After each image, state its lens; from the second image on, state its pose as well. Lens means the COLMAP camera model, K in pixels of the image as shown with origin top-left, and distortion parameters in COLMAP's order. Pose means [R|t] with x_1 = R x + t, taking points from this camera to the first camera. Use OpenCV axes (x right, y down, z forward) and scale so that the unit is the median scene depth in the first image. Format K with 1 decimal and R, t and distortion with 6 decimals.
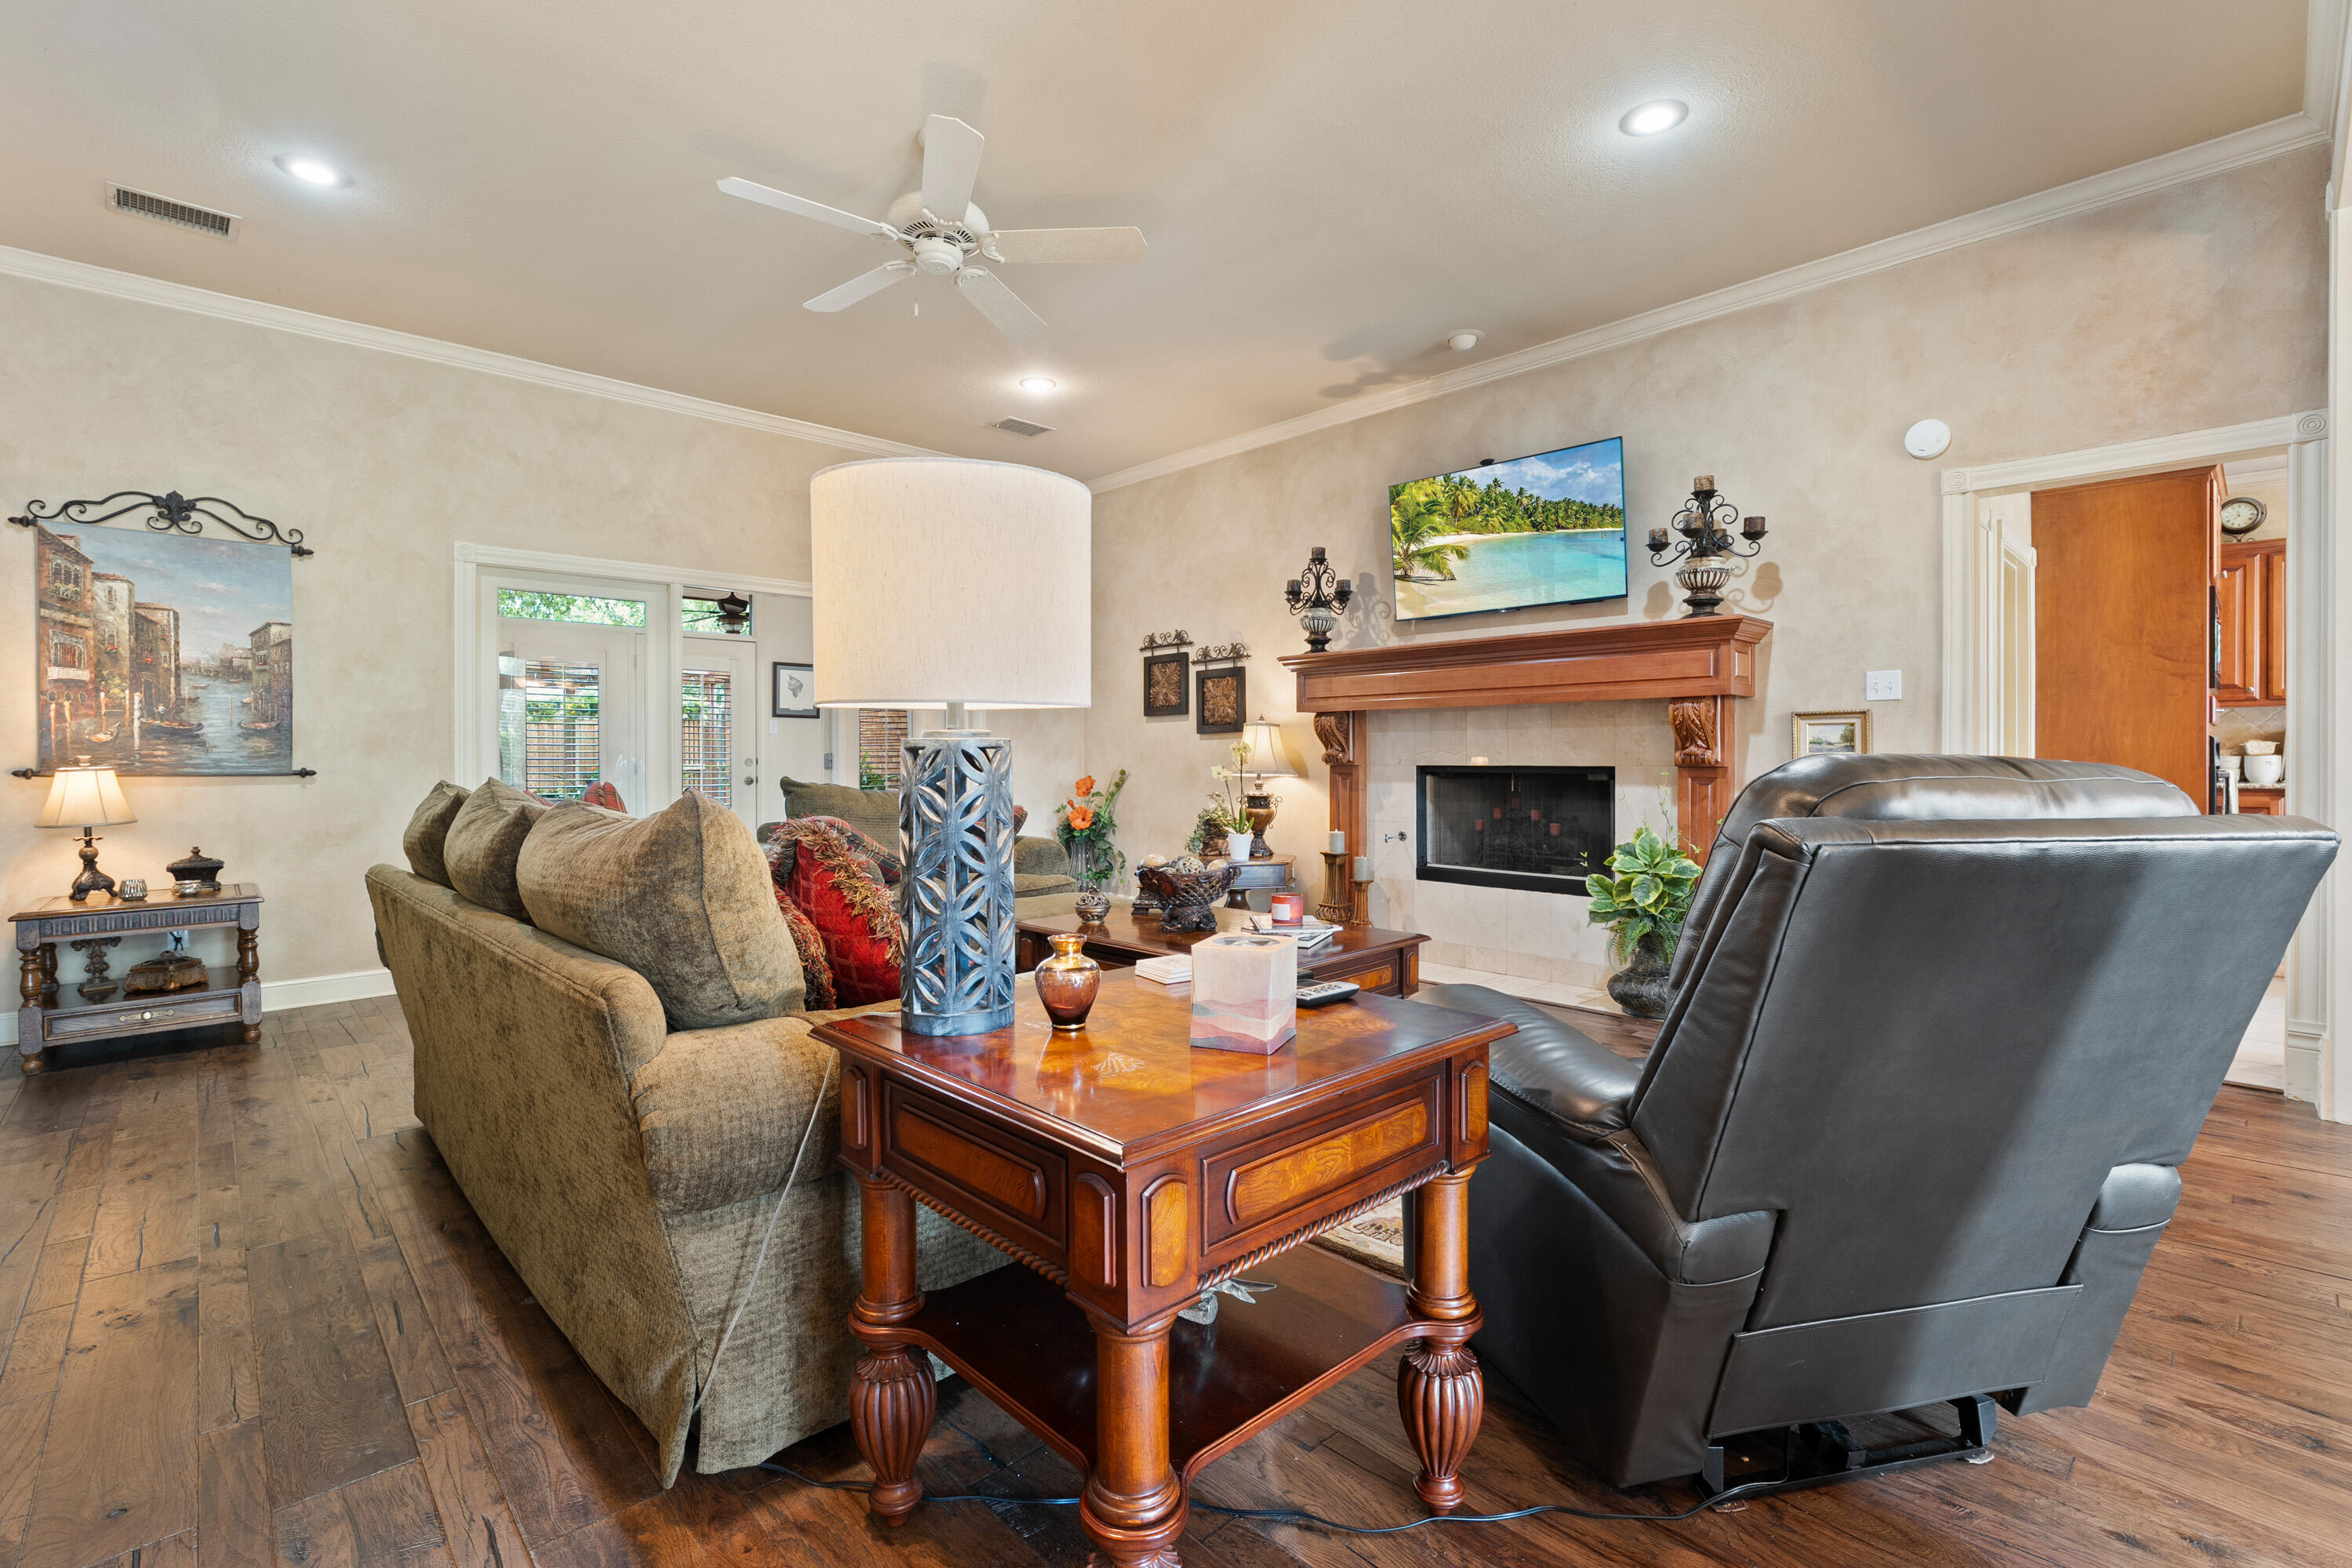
lens RADIAL K [[1068.5, 0, 1186.2], [0, 1068.5, 771.0], [0, 0, 1]] dist [-0.009526, 0.000295]
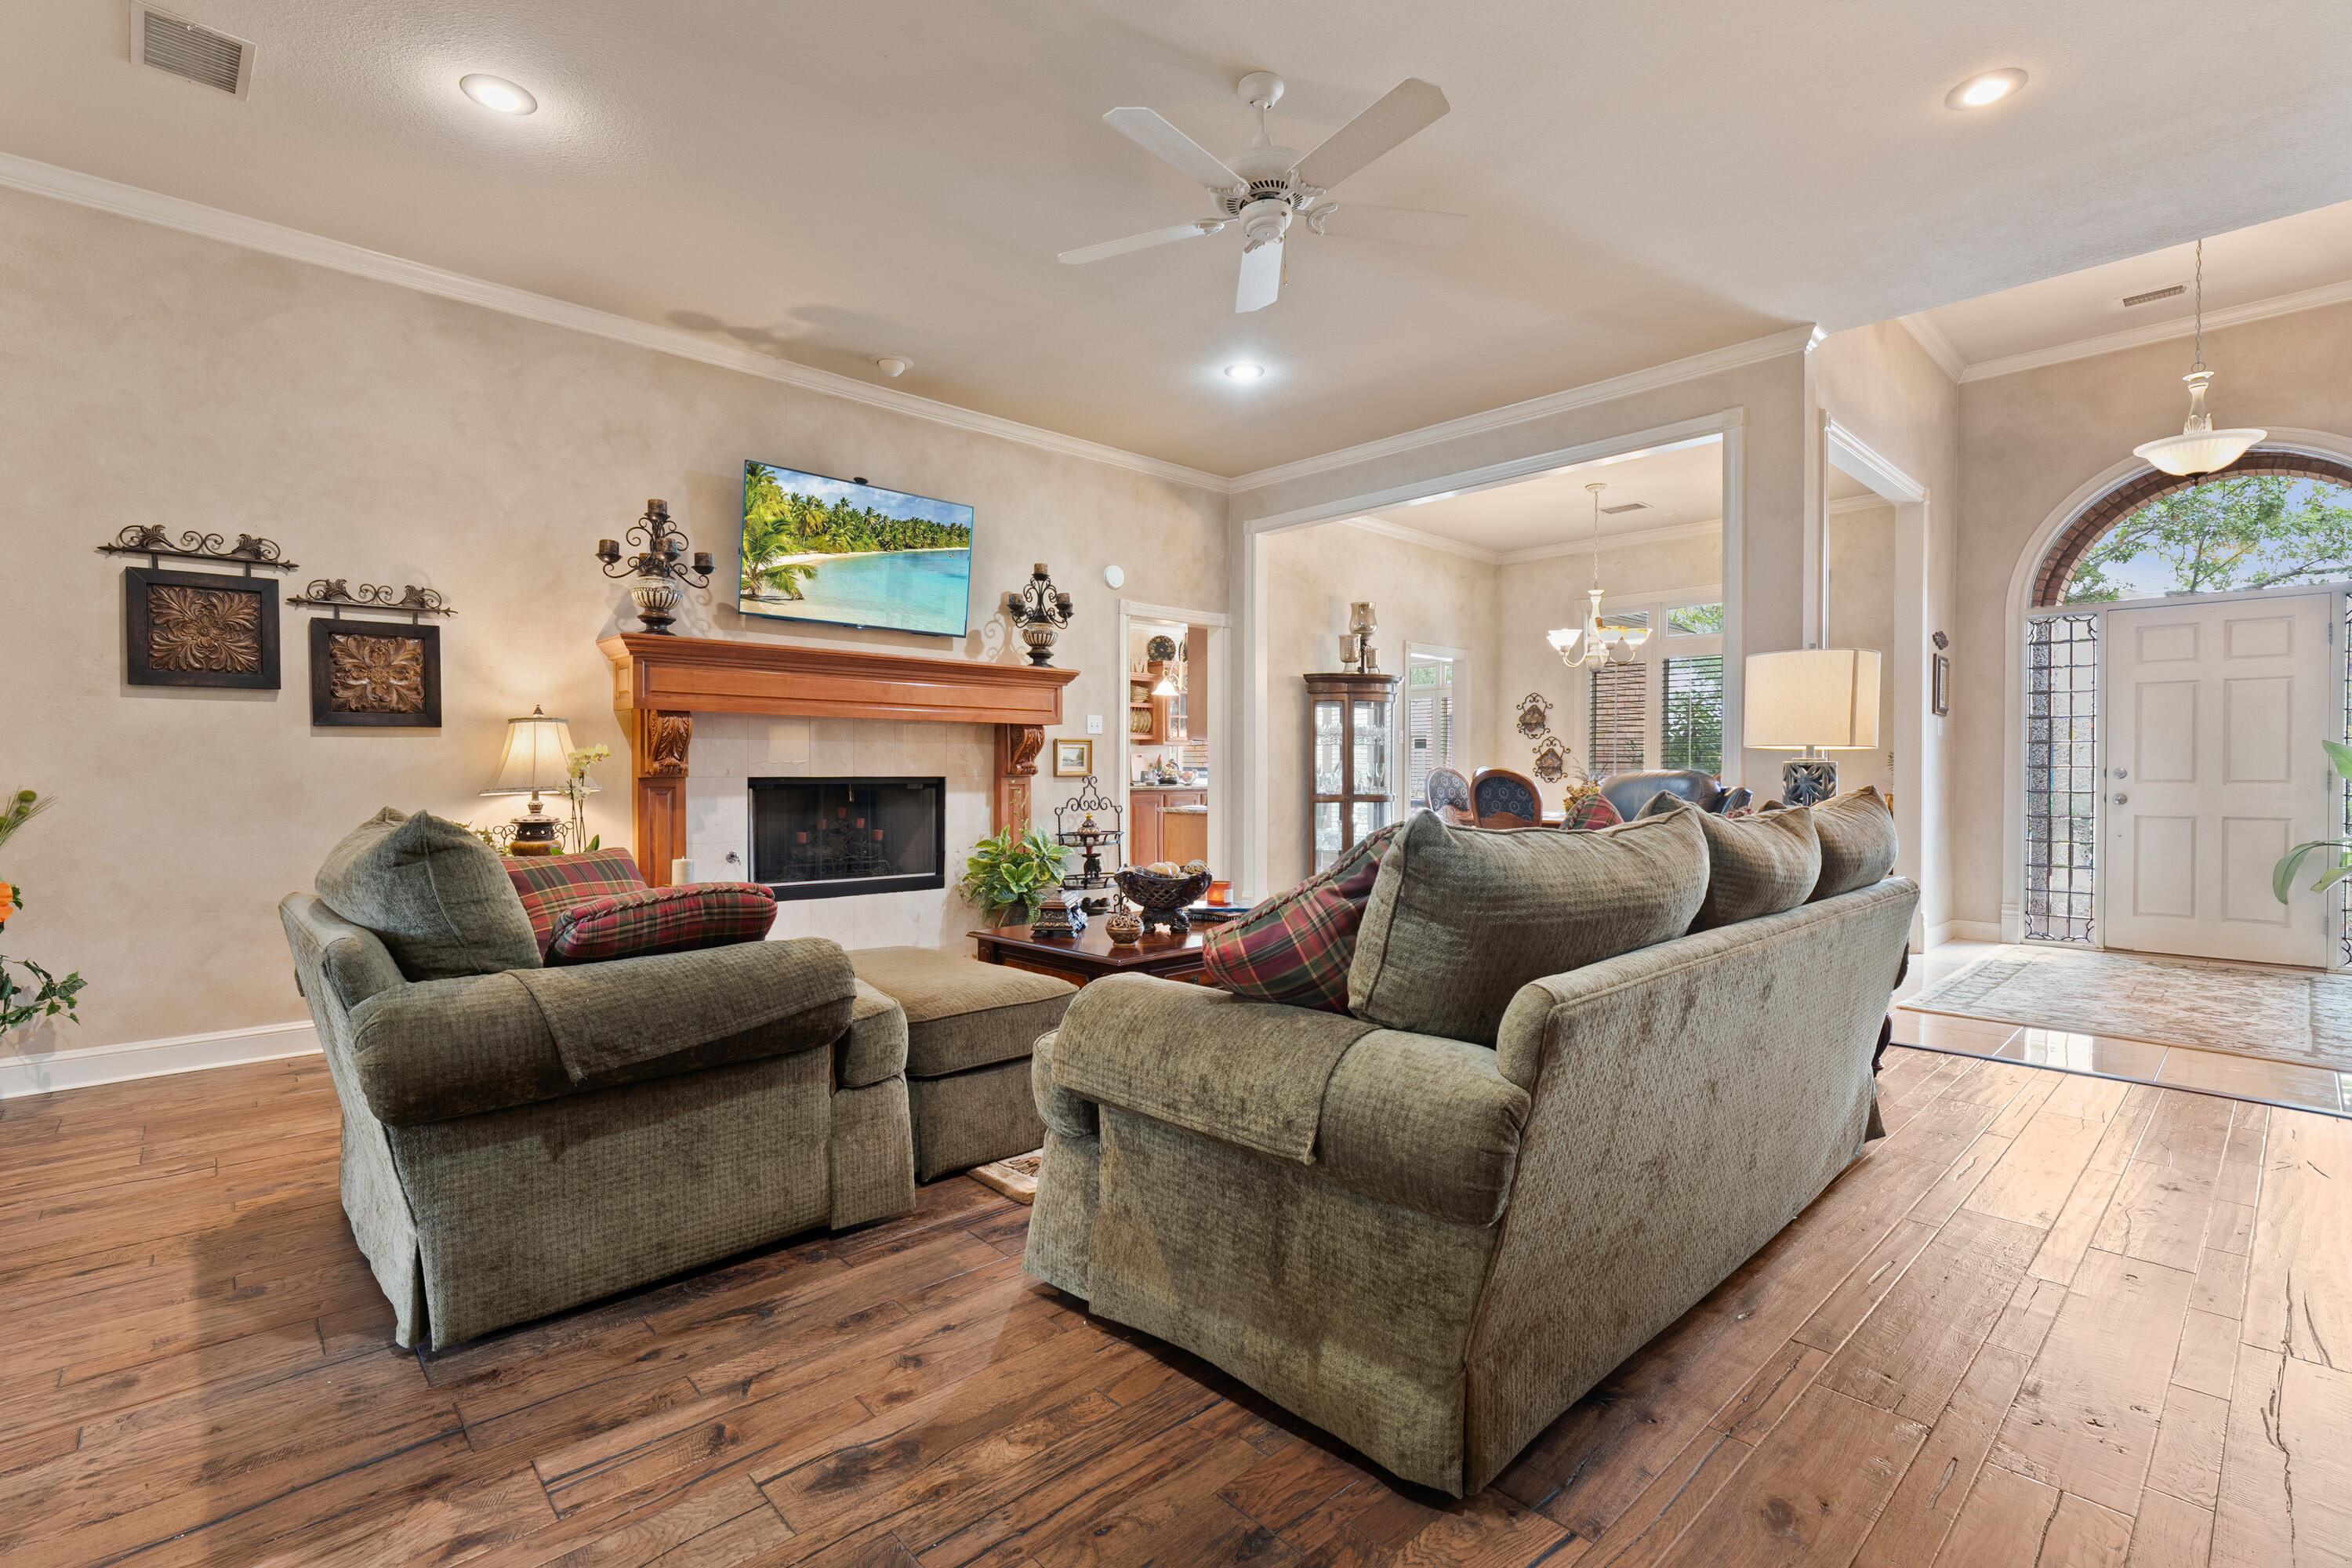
lens RADIAL K [[1068.5, 0, 1183.8], [0, 1068.5, 784.5], [0, 0, 1]] dist [-0.009526, 0.000295]
pose [[0.002458, -0.009086, 0.999956, -0.794587], [0.010241, 0.999907, 0.009061, -0.004141], [-0.999945, 0.010218, 0.002551, 0.735615]]
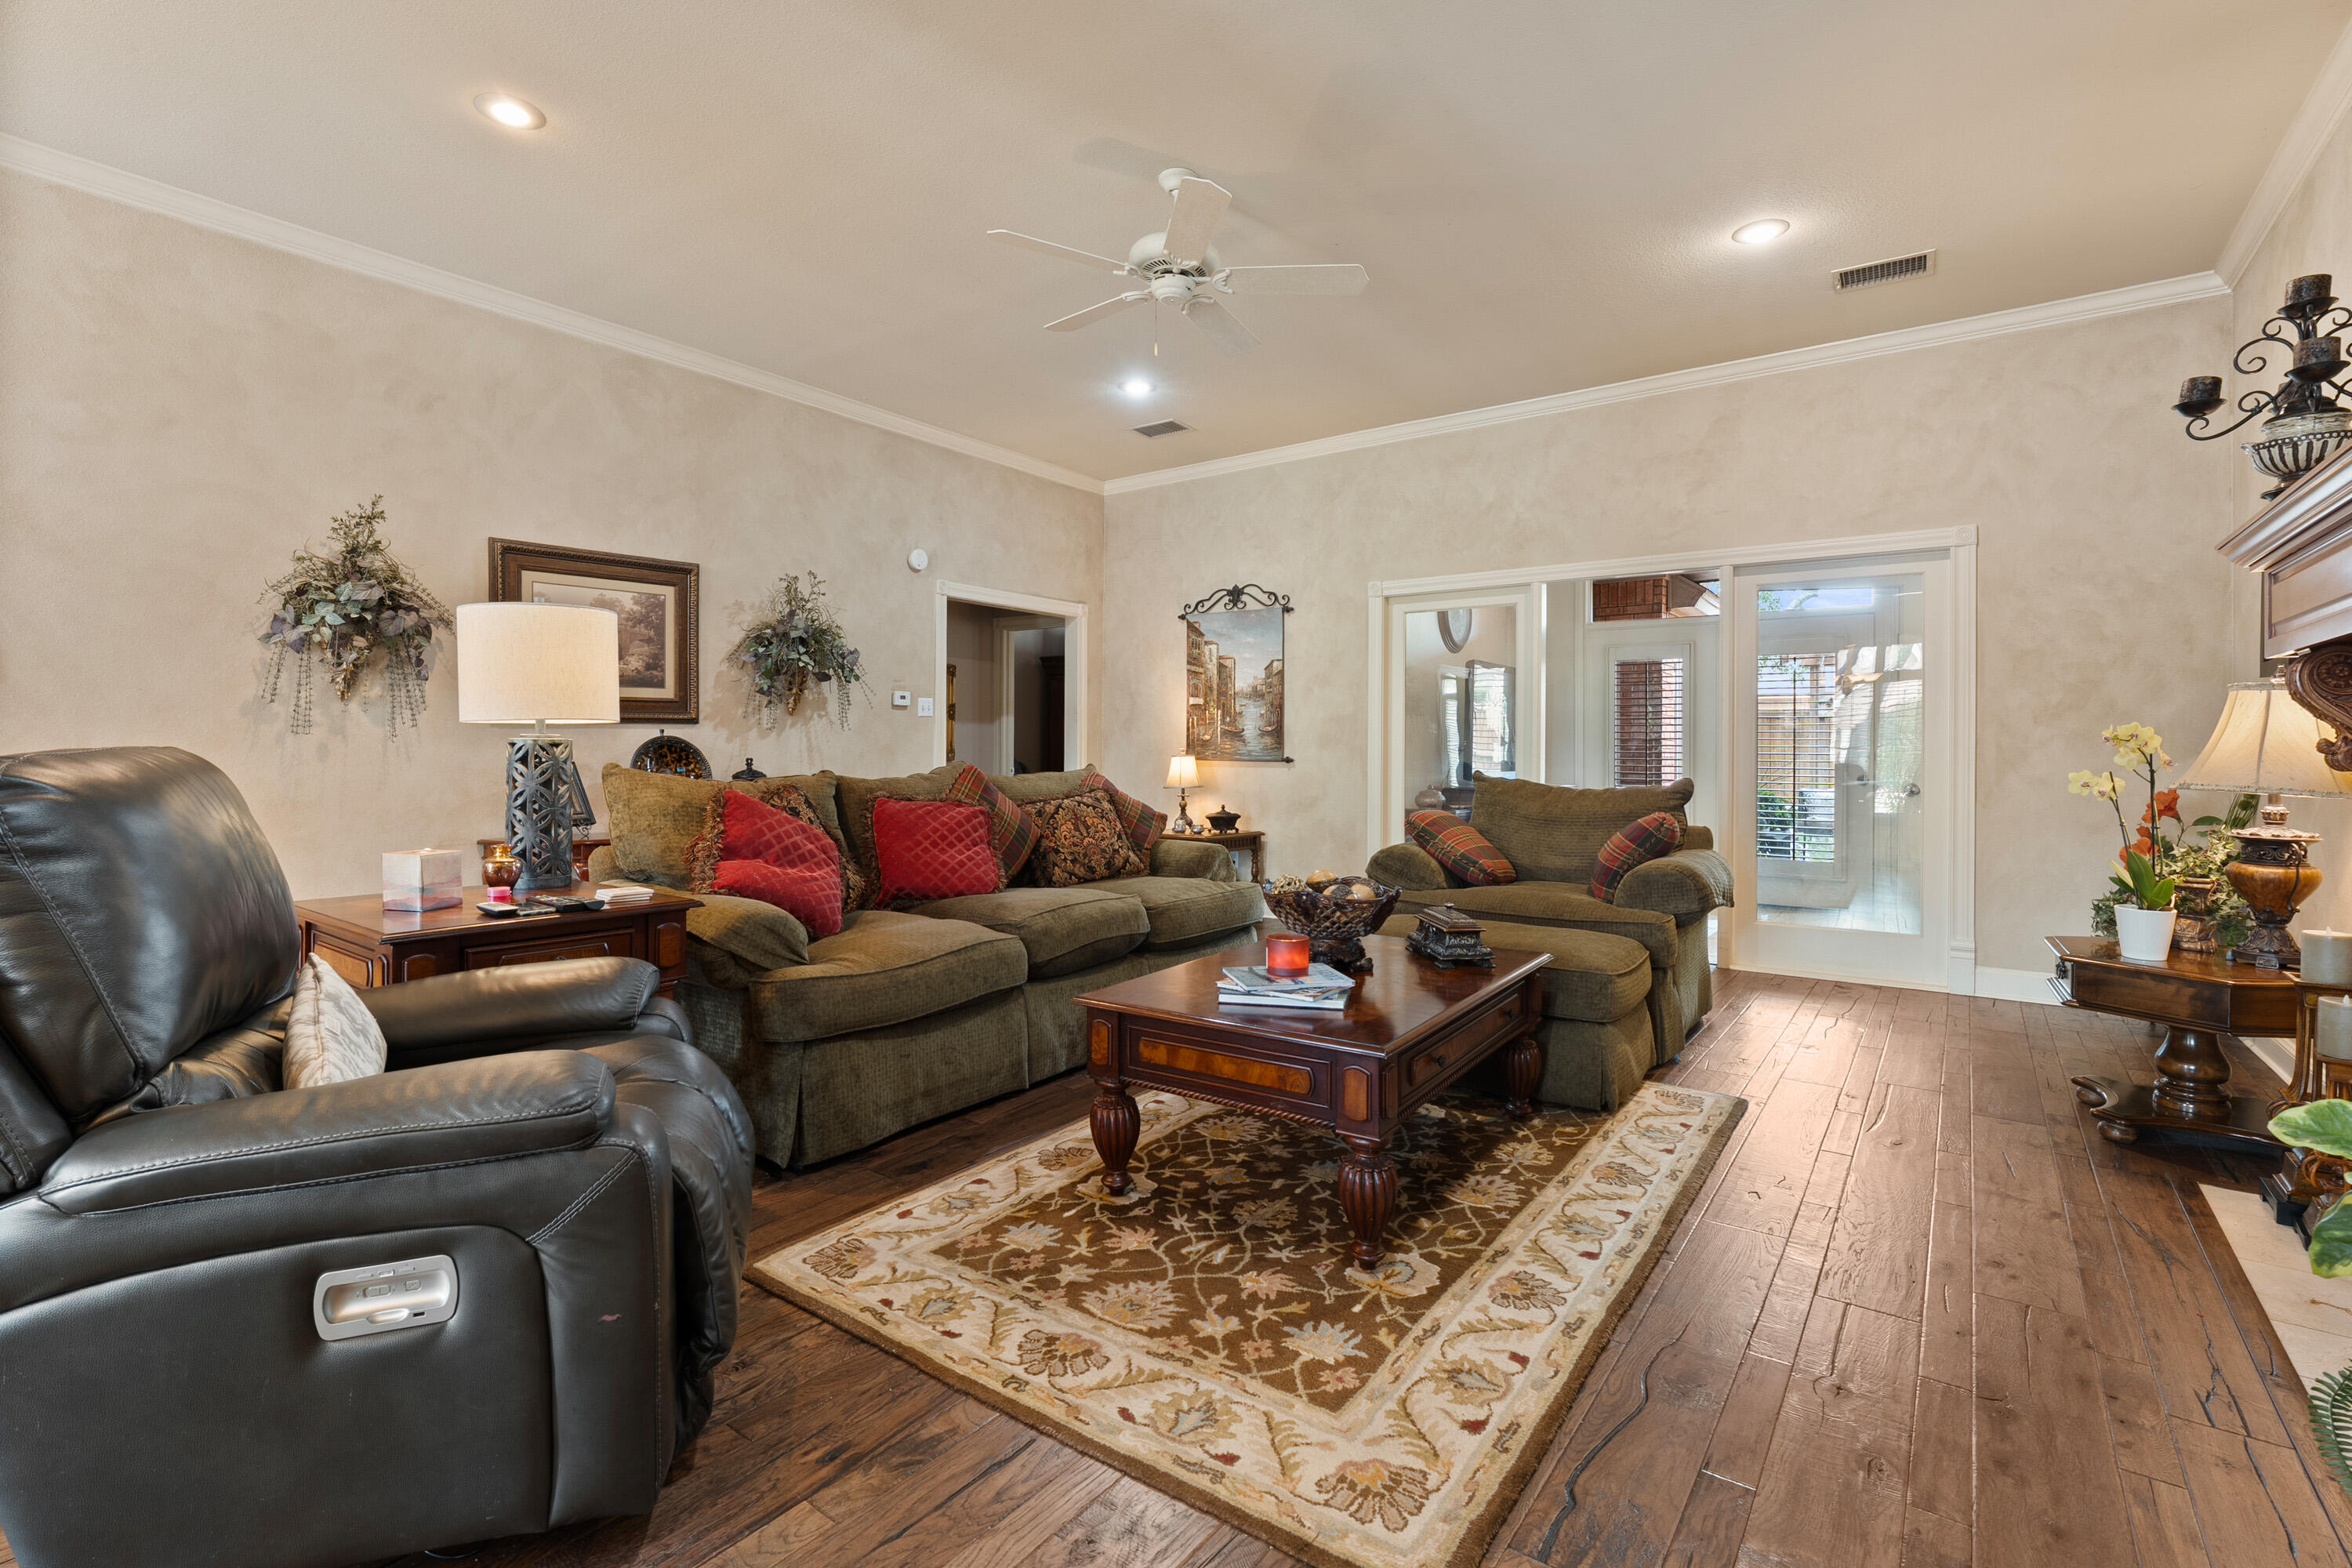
lens RADIAL K [[1068.5, 0, 1167.8], [0, 1068.5, 743.3], [0, 0, 1]] dist [-0.009526, 0.000295]
pose [[0.165017, -0.001148, -0.986290, 0.575453], [-0.014553, 0.999888, -0.003599, -0.013049], [0.986183, 0.014947, 0.164981, 0.572419]]
